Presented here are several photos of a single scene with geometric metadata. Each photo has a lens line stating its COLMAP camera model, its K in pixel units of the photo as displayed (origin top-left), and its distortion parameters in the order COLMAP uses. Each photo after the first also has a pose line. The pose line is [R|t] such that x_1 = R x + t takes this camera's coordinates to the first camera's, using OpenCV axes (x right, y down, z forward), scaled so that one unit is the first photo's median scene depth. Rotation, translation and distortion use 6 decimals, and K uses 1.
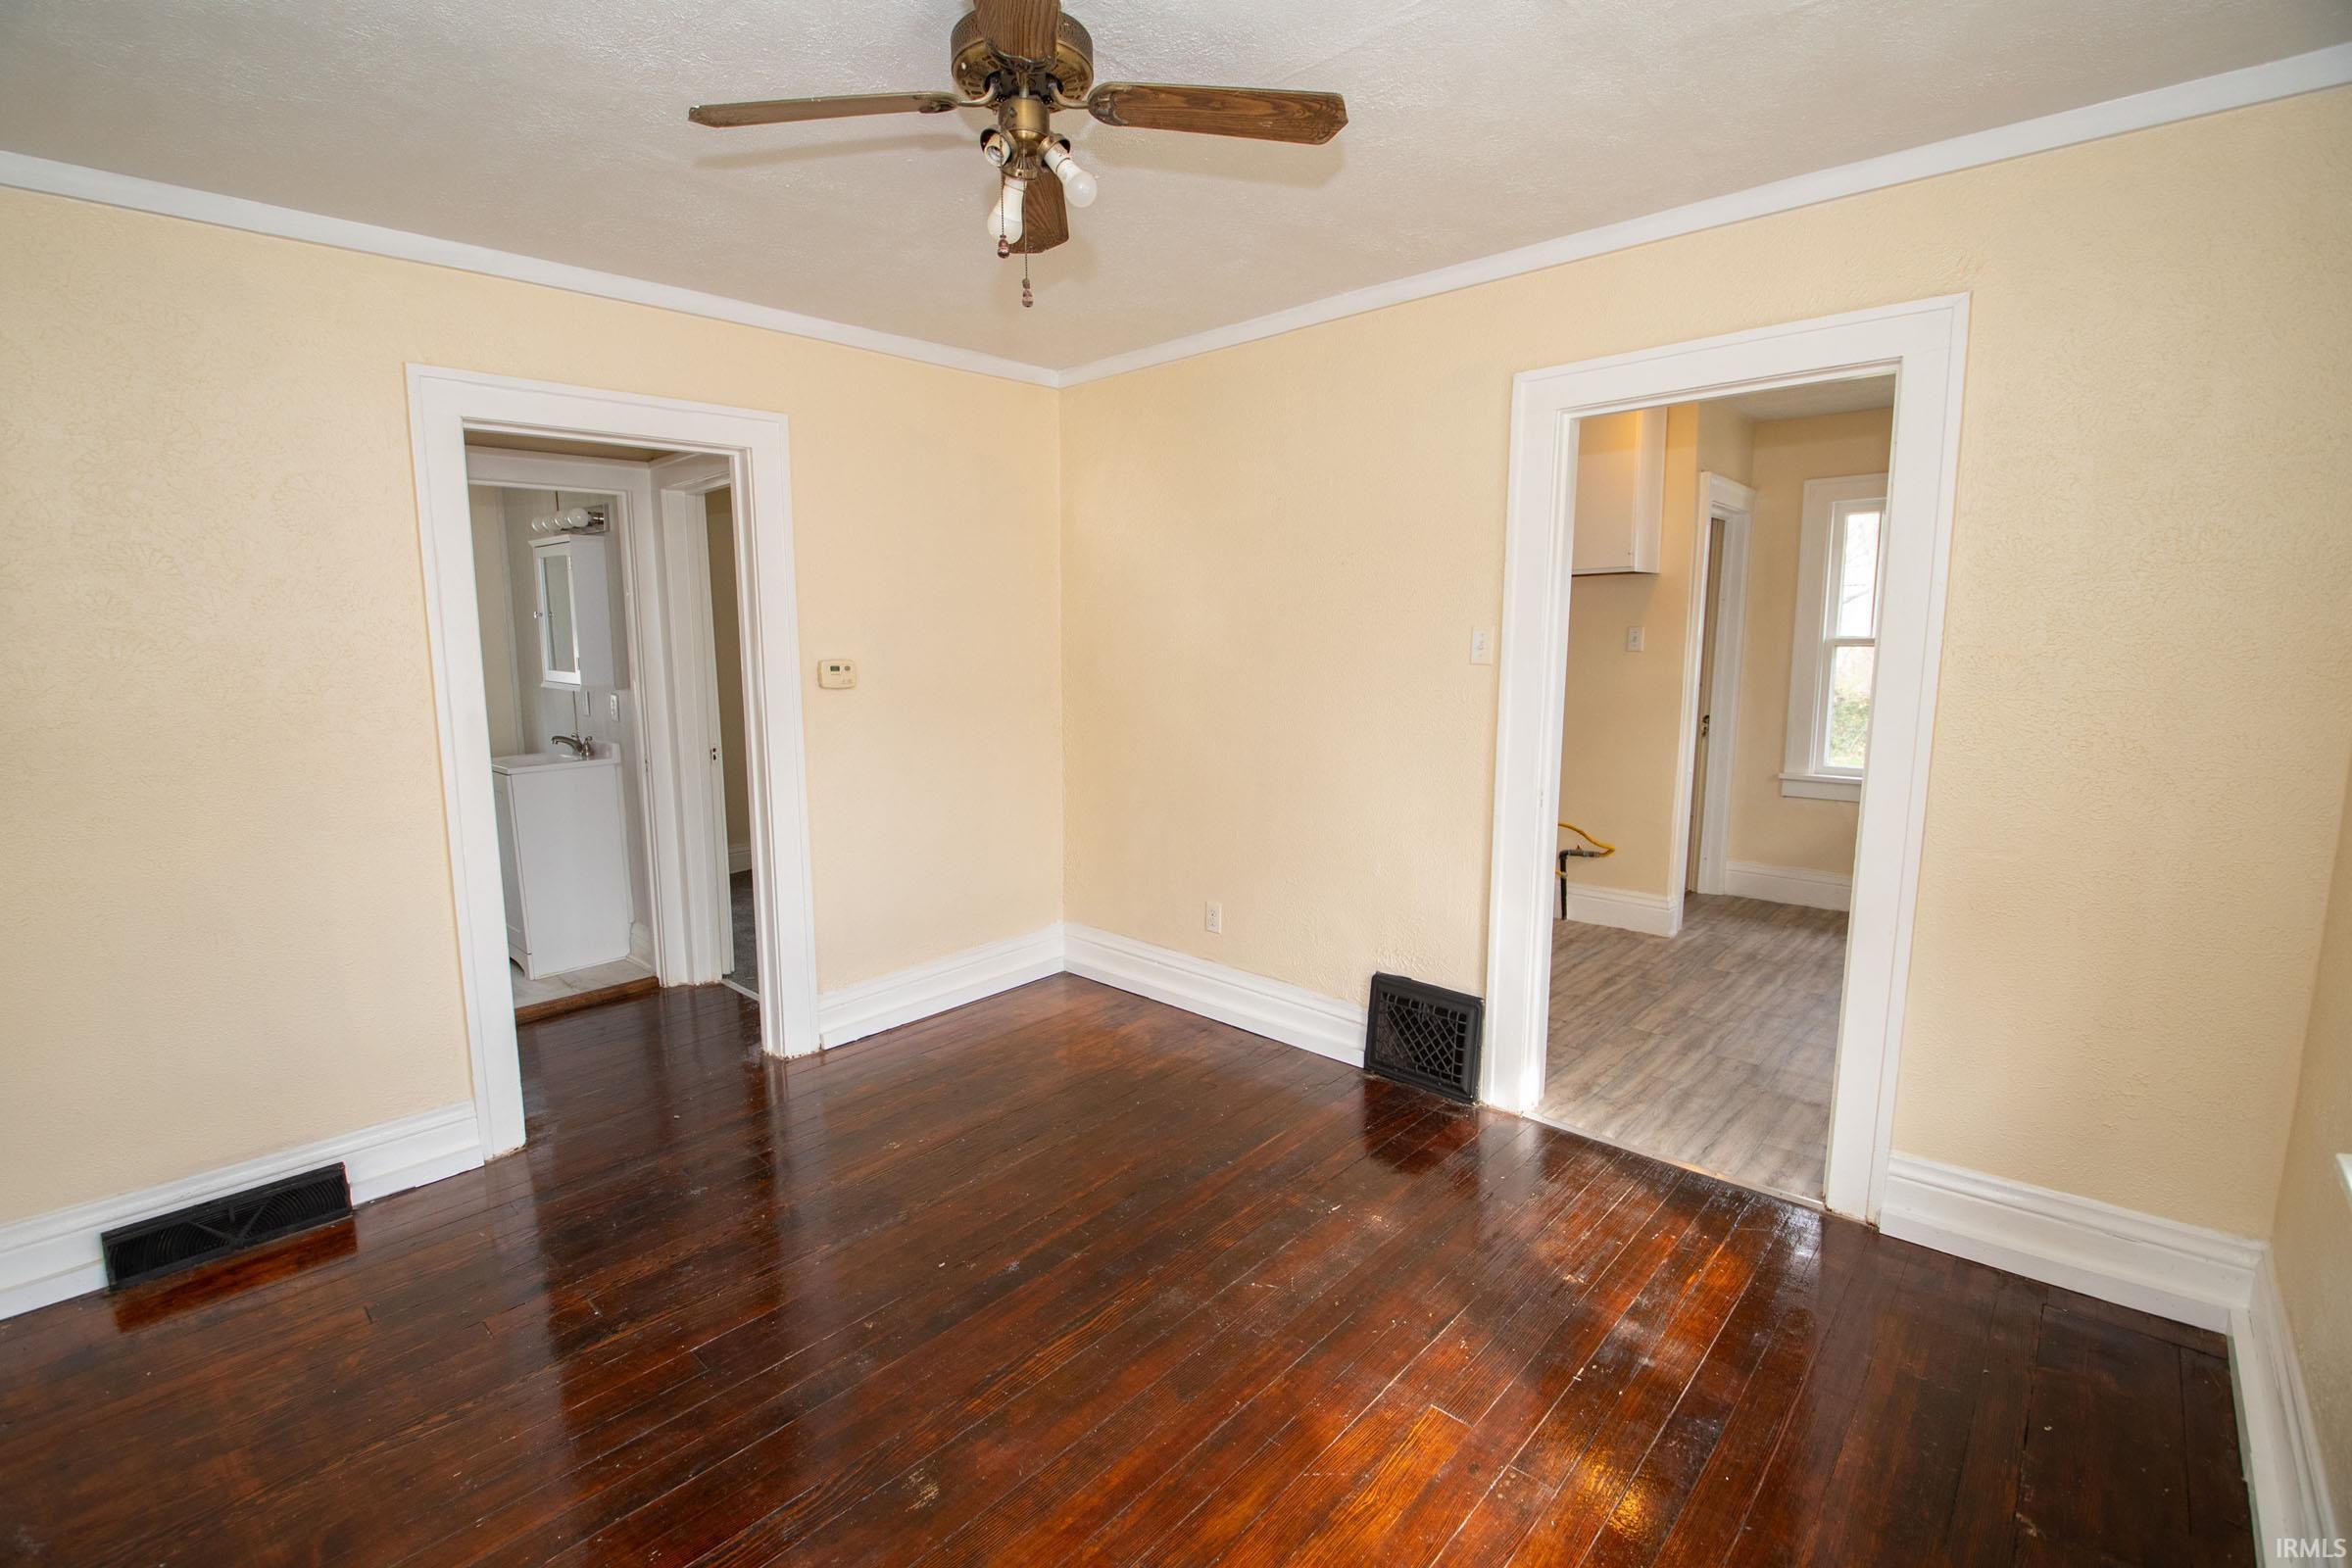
lens RADIAL K [[1021.6, 0, 1162.2], [0, 1021.6, 768.2], [0, 0, 1]] dist [0.002885, -0.020464]
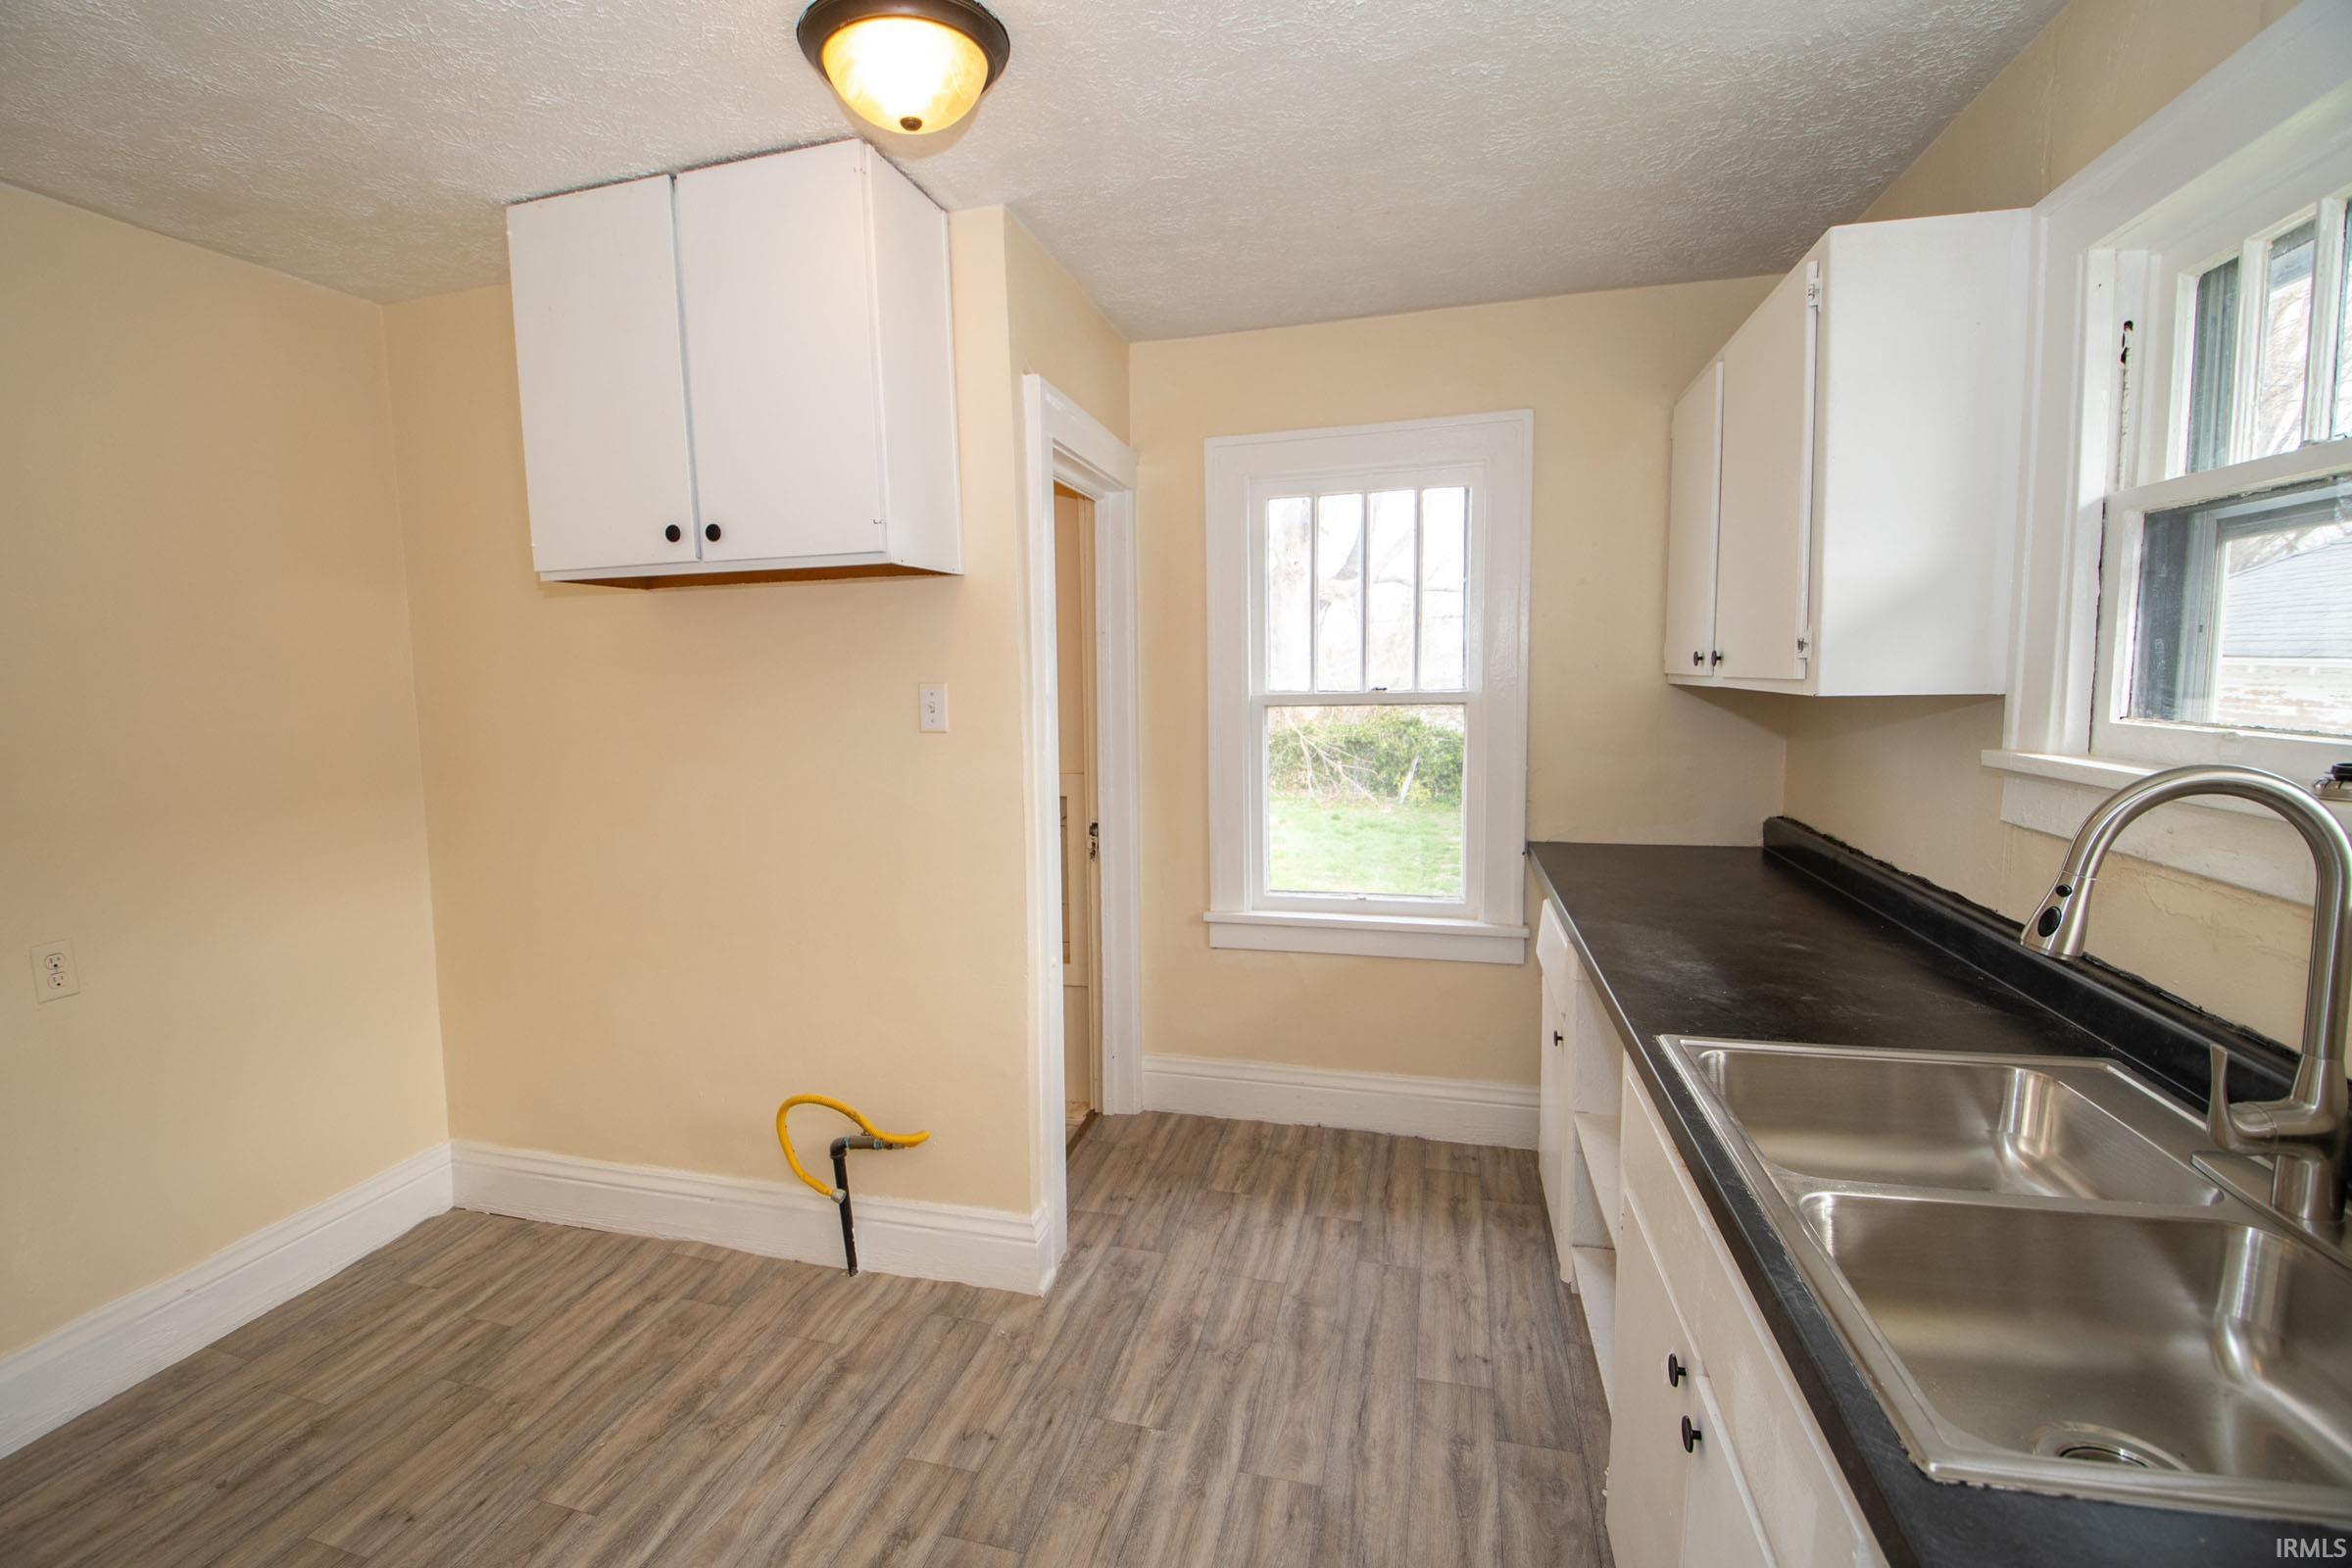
lens RADIAL K [[1045.2, 0, 1139.2], [0, 1045.2, 770.7], [0, 0, 1]] dist [0.033661, -0.044213]
pose [[0.886368, -0.058543, 0.459265, 0.310116], [0.076209, 0.996891, -0.020008, -0.077754], [-0.456666, 0.052735, 0.888074, 0.491880]]
